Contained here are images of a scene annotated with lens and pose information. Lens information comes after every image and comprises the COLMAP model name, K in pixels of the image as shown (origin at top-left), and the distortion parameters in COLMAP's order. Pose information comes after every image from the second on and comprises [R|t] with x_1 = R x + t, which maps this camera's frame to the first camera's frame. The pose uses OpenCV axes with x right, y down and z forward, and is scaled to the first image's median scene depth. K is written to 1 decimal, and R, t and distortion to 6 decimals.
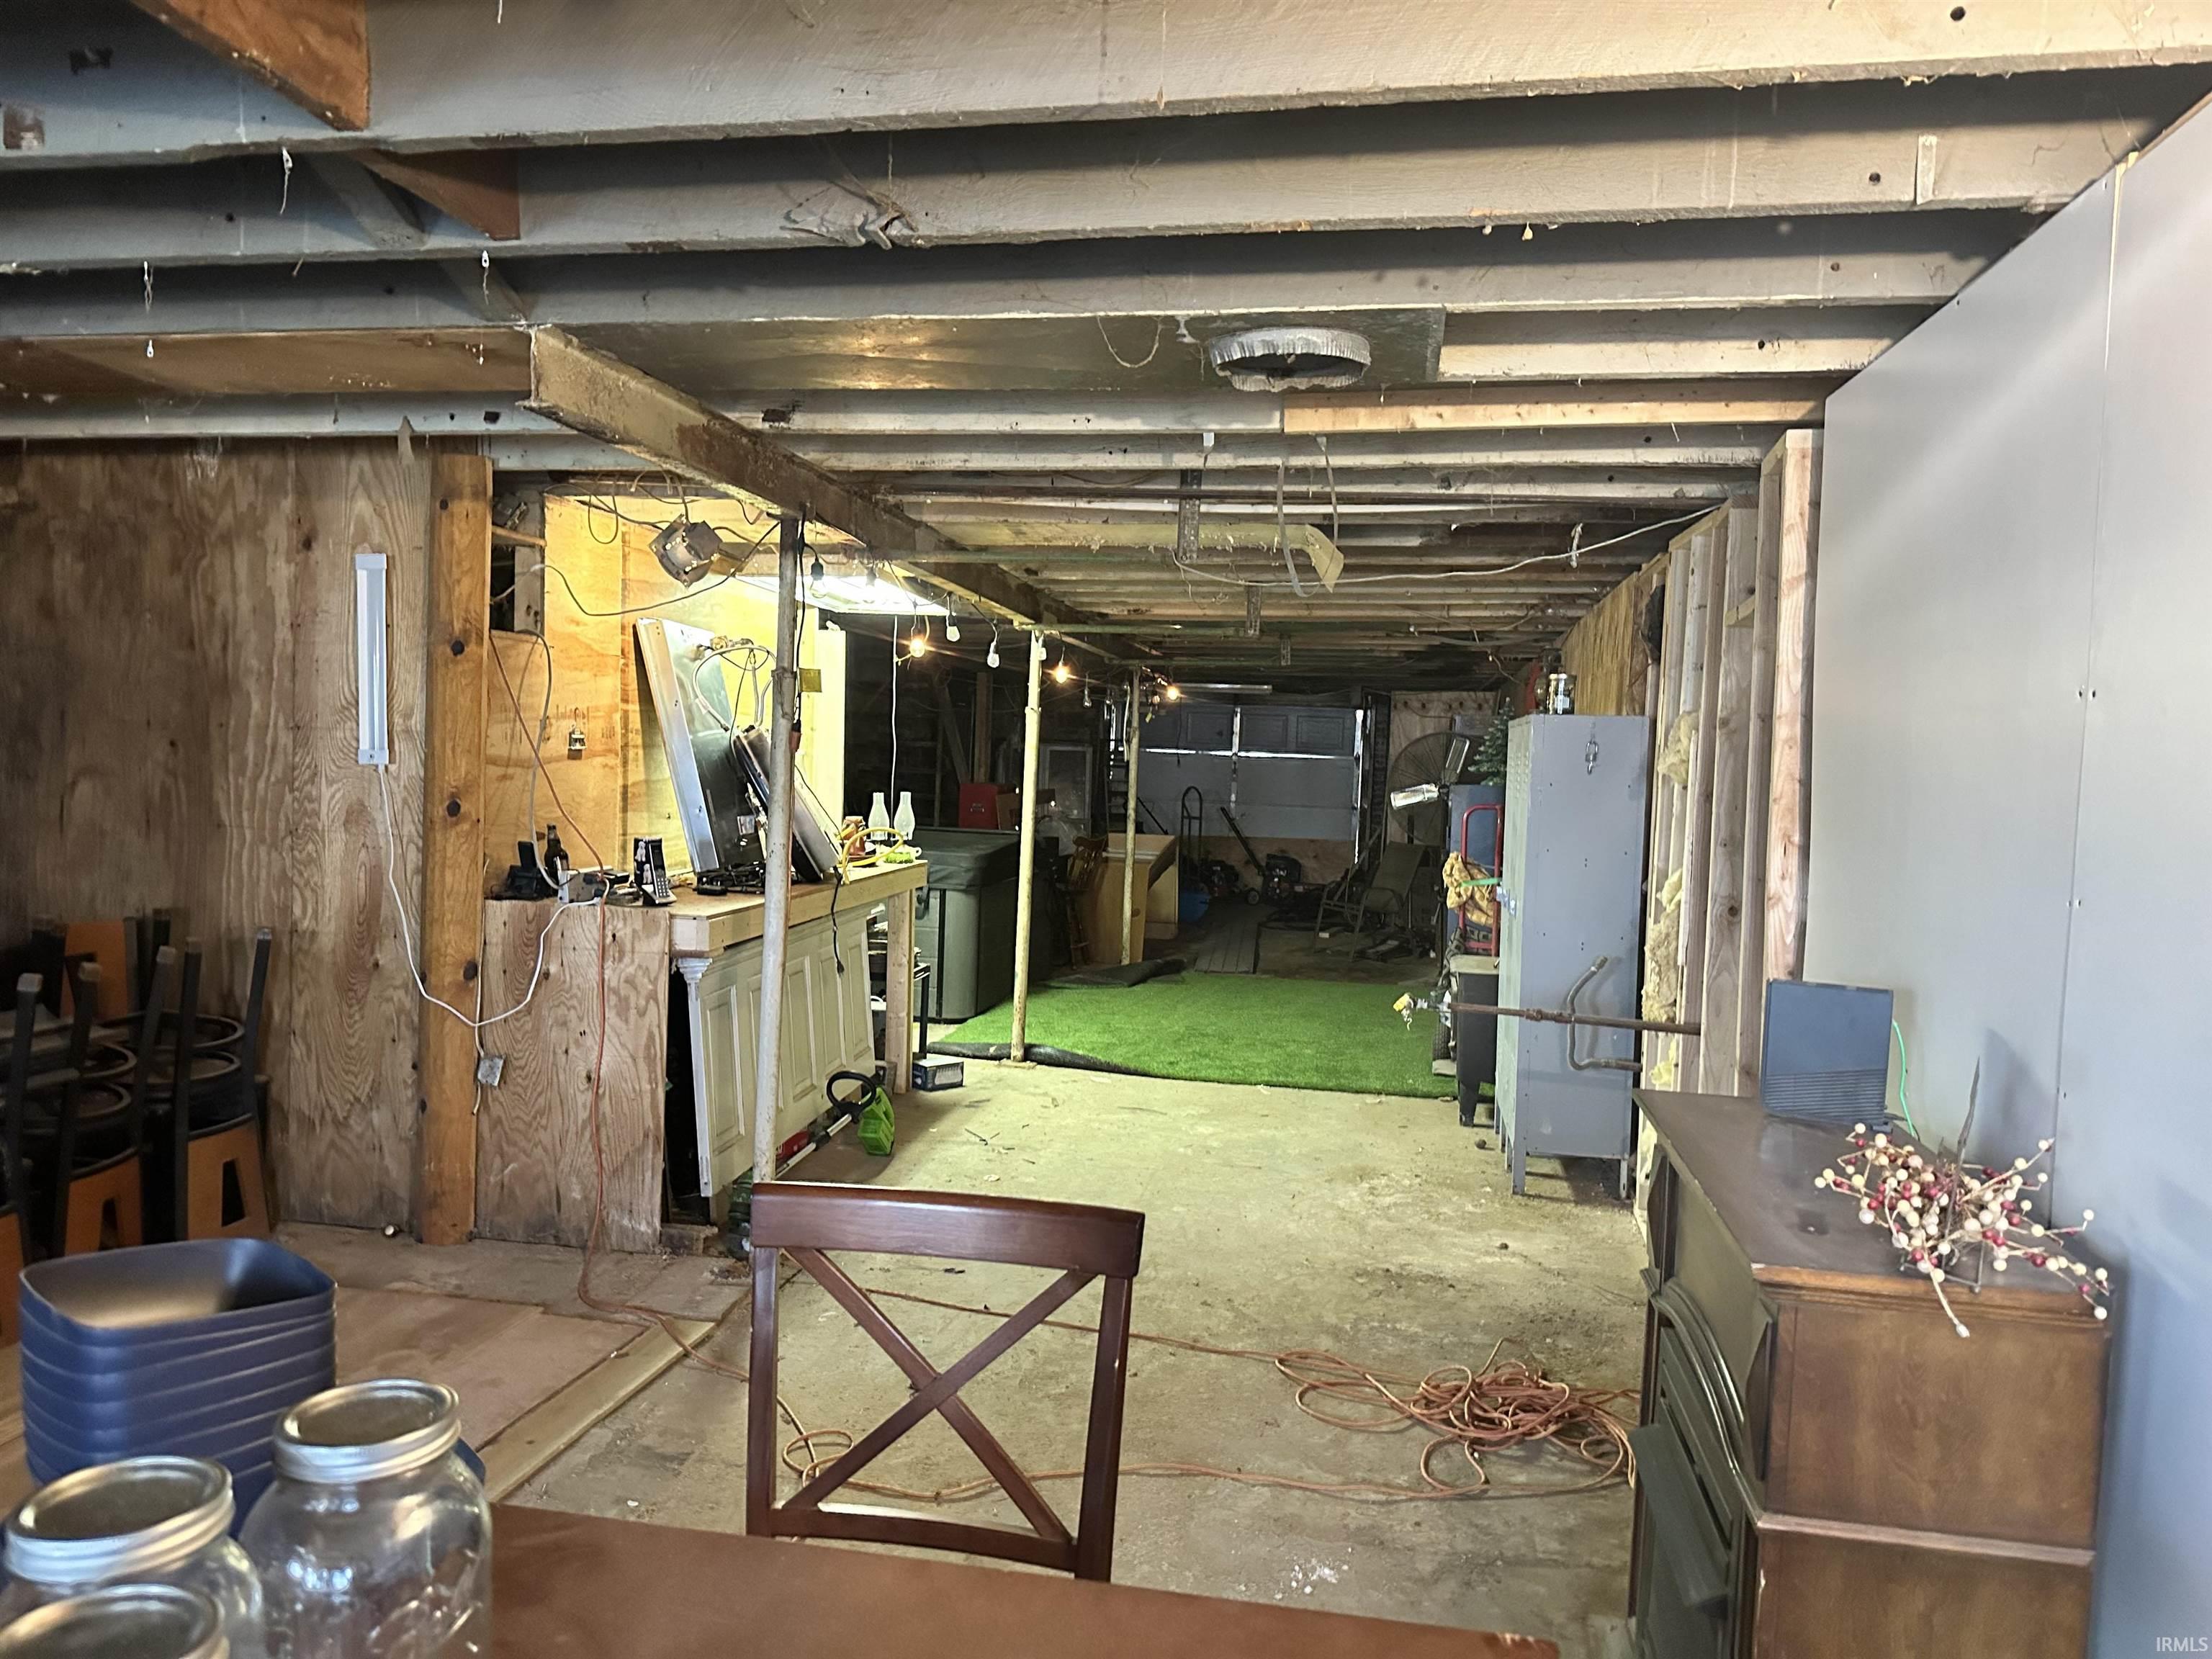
lens RADIAL K [[1540.9, 0, 1105.9], [0, 1540.9, 832.3], [0, 0, 1]] dist [0.000063, -0.000466]
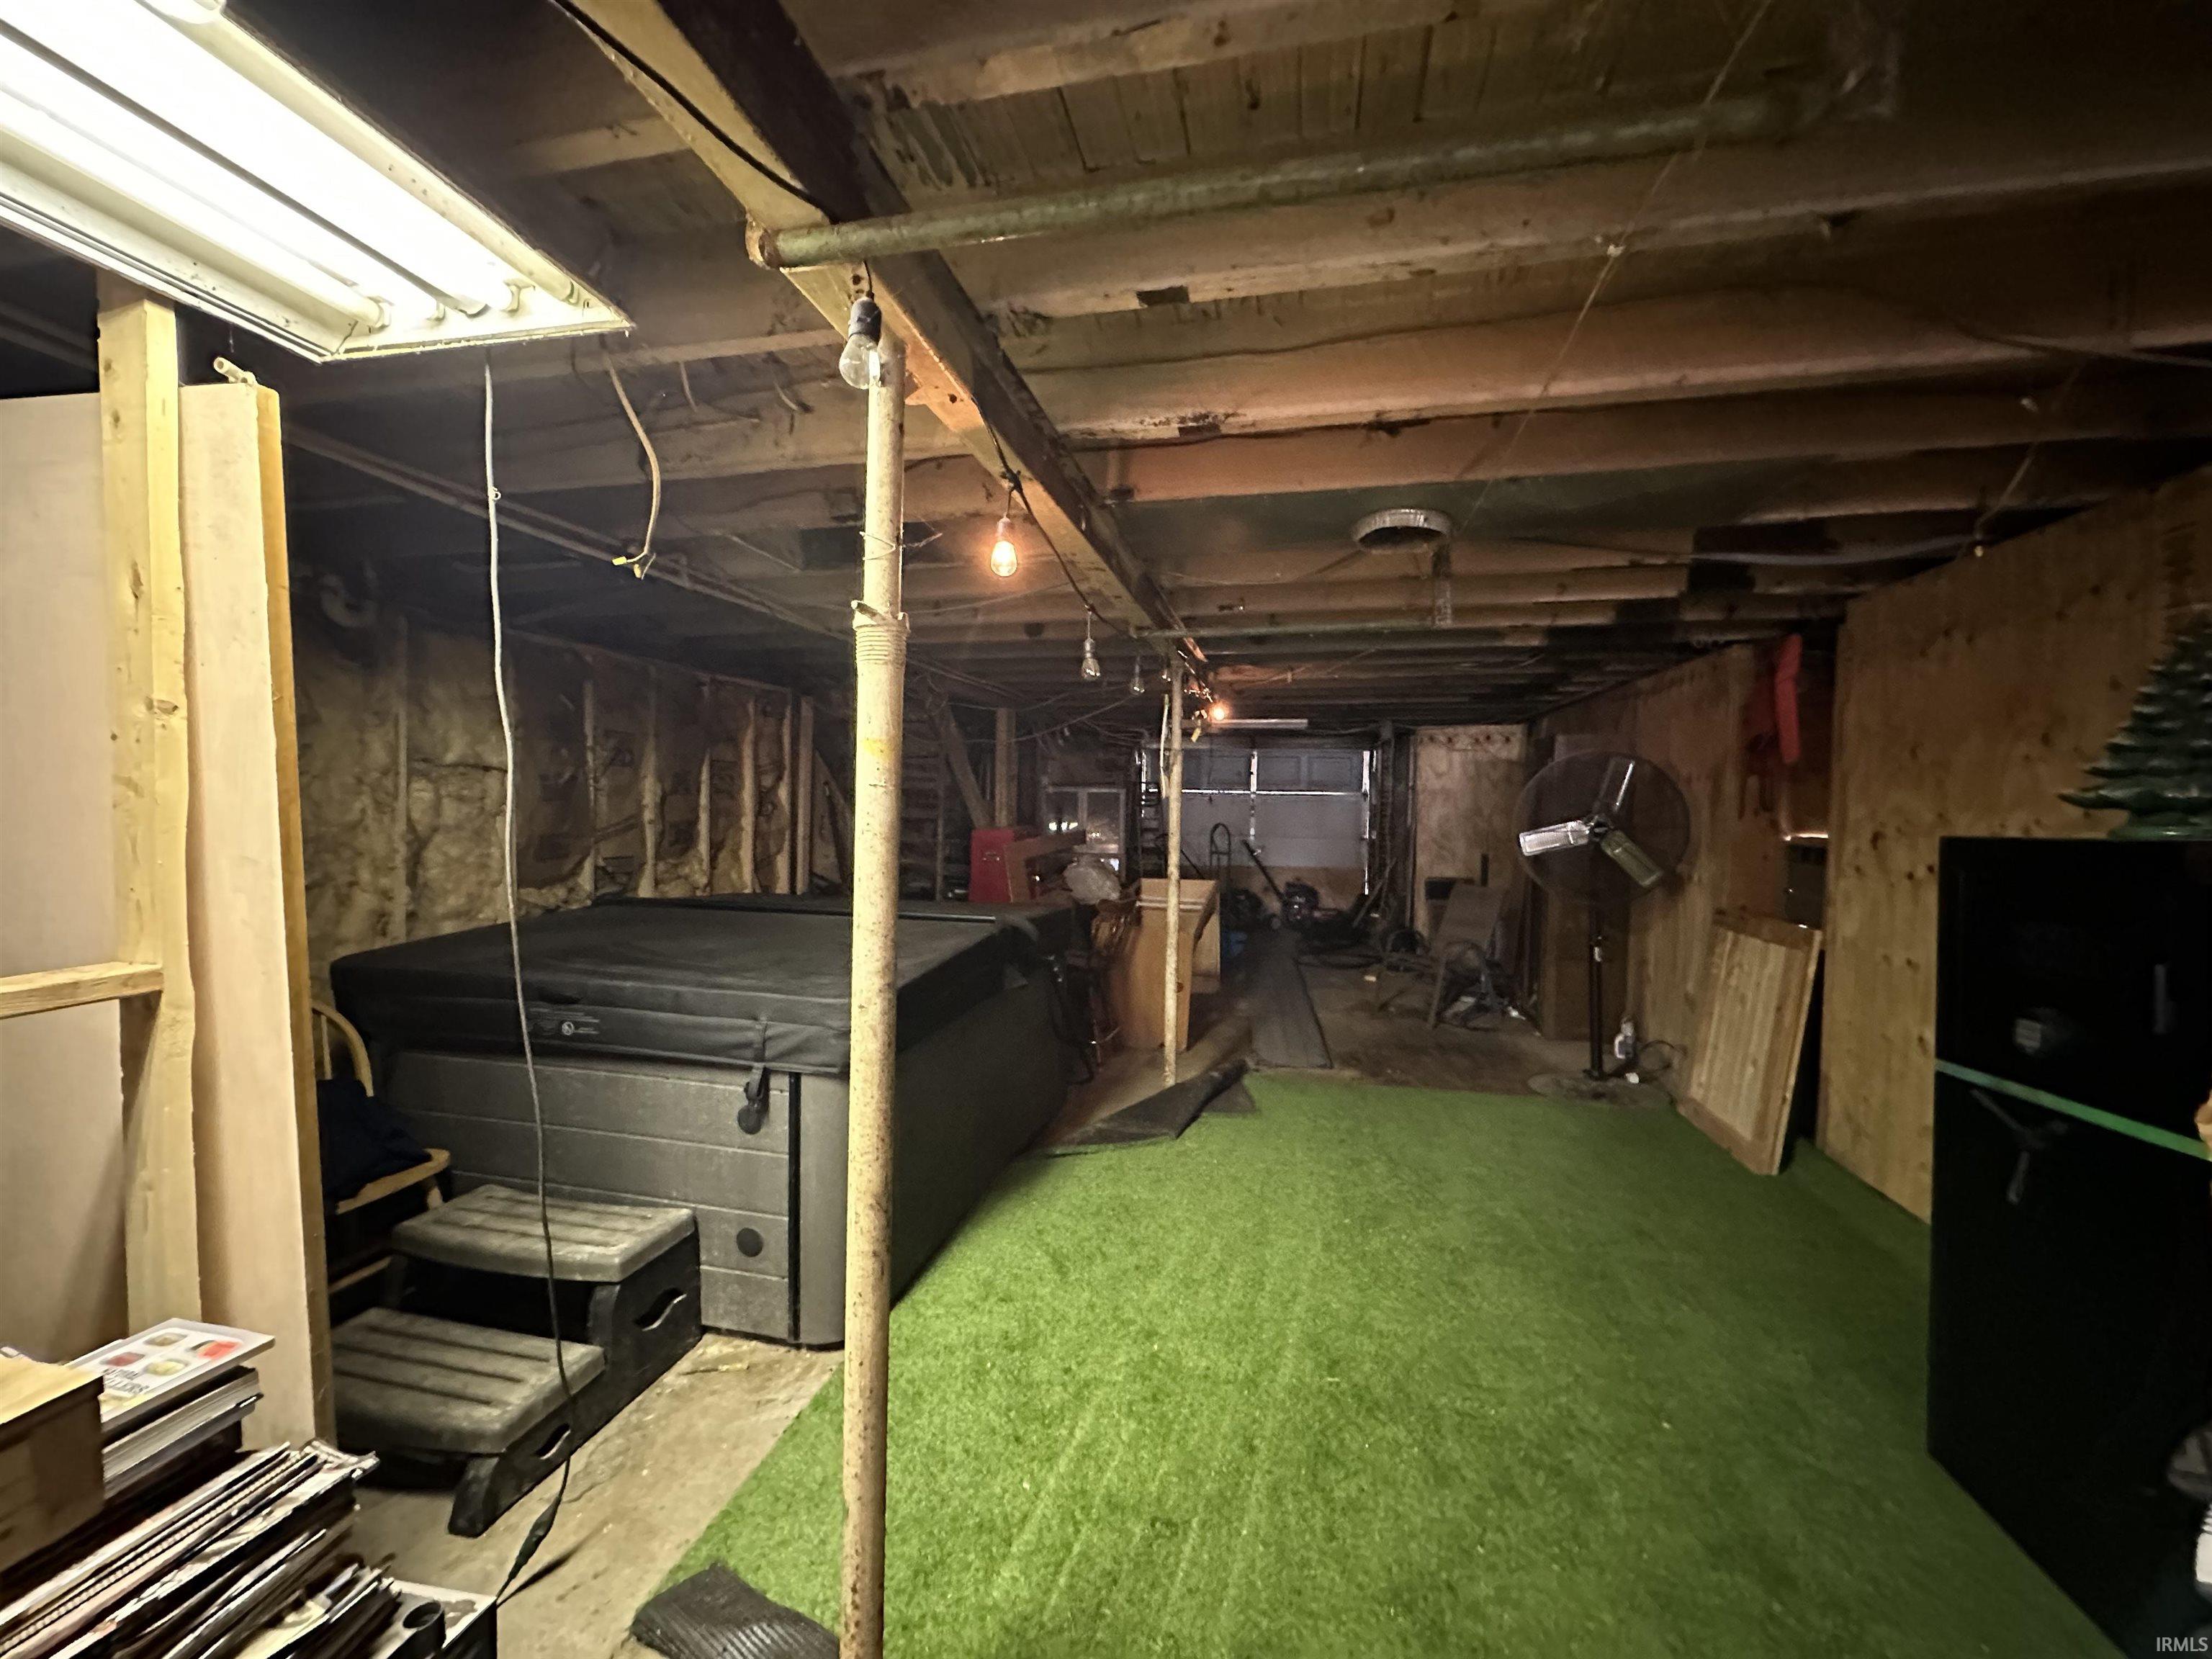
lens RADIAL K [[883.6, 0, 1106.6], [0, 883.6, 826.3], [0, 0, 1]] dist [-0.000623, 0.000048]
pose [[0.999117, -0.018251, -0.037844, 0.001004], [0.017523, 0.999657, -0.019475, -0.017727], [0.038186, 0.018794, 0.999094, 0.405269]]
